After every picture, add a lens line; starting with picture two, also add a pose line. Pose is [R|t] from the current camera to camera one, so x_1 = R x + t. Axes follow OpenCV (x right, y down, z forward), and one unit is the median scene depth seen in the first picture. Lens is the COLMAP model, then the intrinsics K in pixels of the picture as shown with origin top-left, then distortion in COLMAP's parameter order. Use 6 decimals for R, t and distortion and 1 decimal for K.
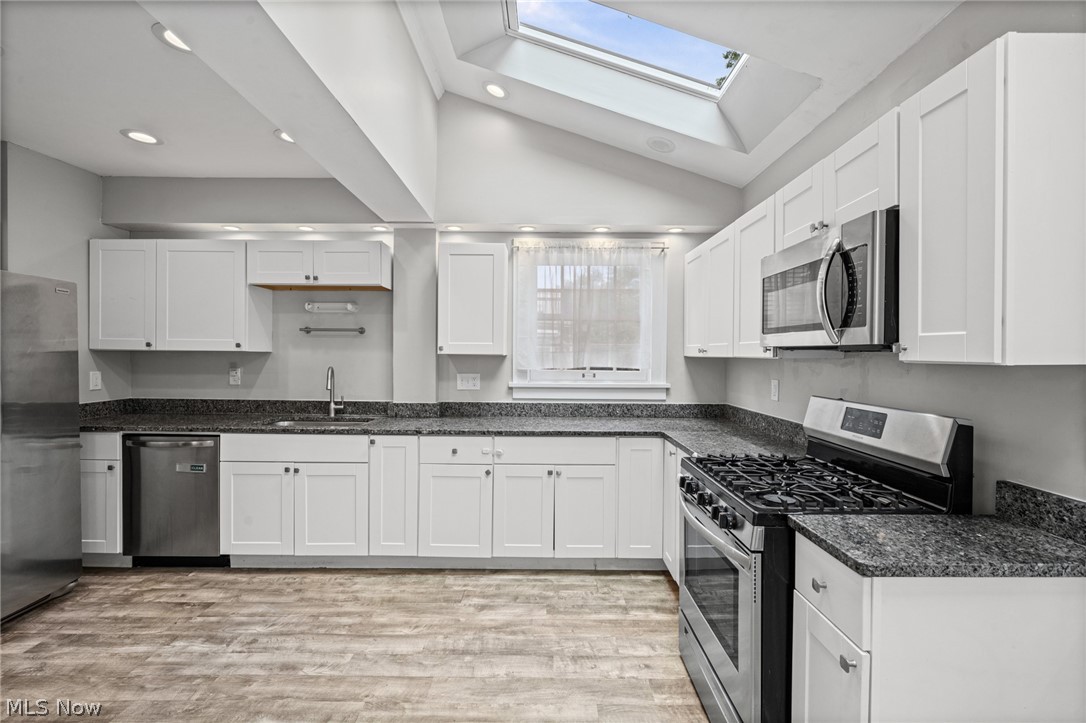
lens RADIAL K [[545.0, 0, 588.6], [0, 545.0, 362.8], [0, 0, 1]] dist [0.002300, 0.000593]
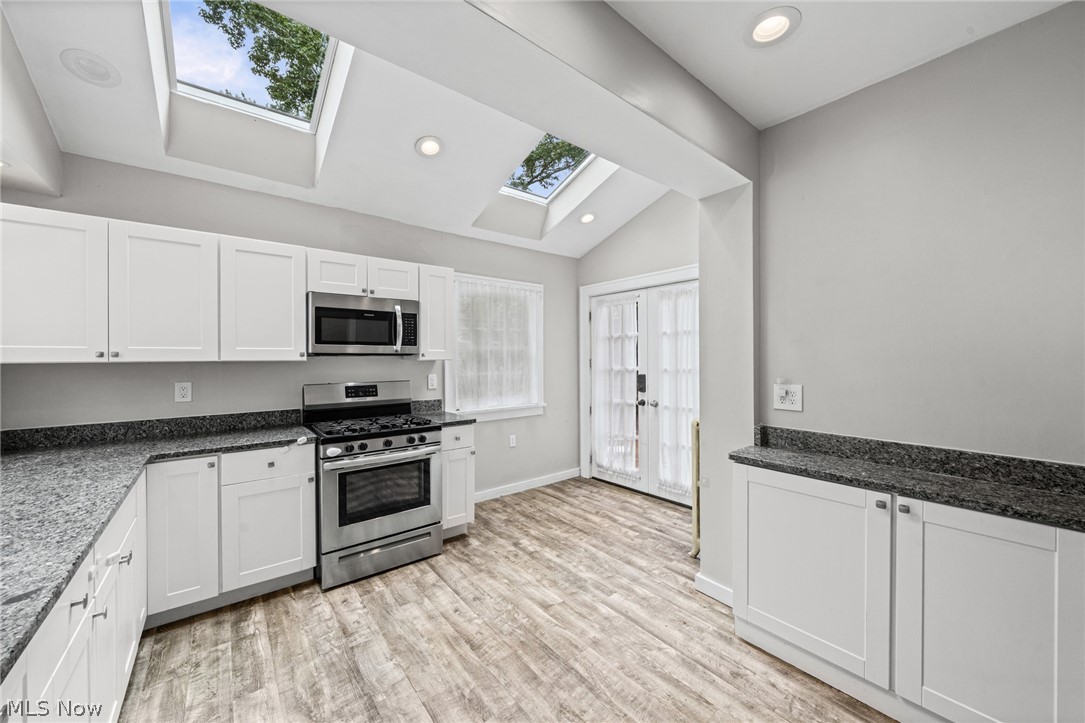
lens RADIAL K [[393.0, 0, 551.2], [0, 393.0, 357.6], [0, 0, 1]] dist [-0.007083, 0.000696]
pose [[-0.648170, -0.000956, 0.761495, -0.685403], [0.015333, 0.999780, 0.014306, -0.016852], [-0.761341, 0.020949, -0.648013, 0.915993]]
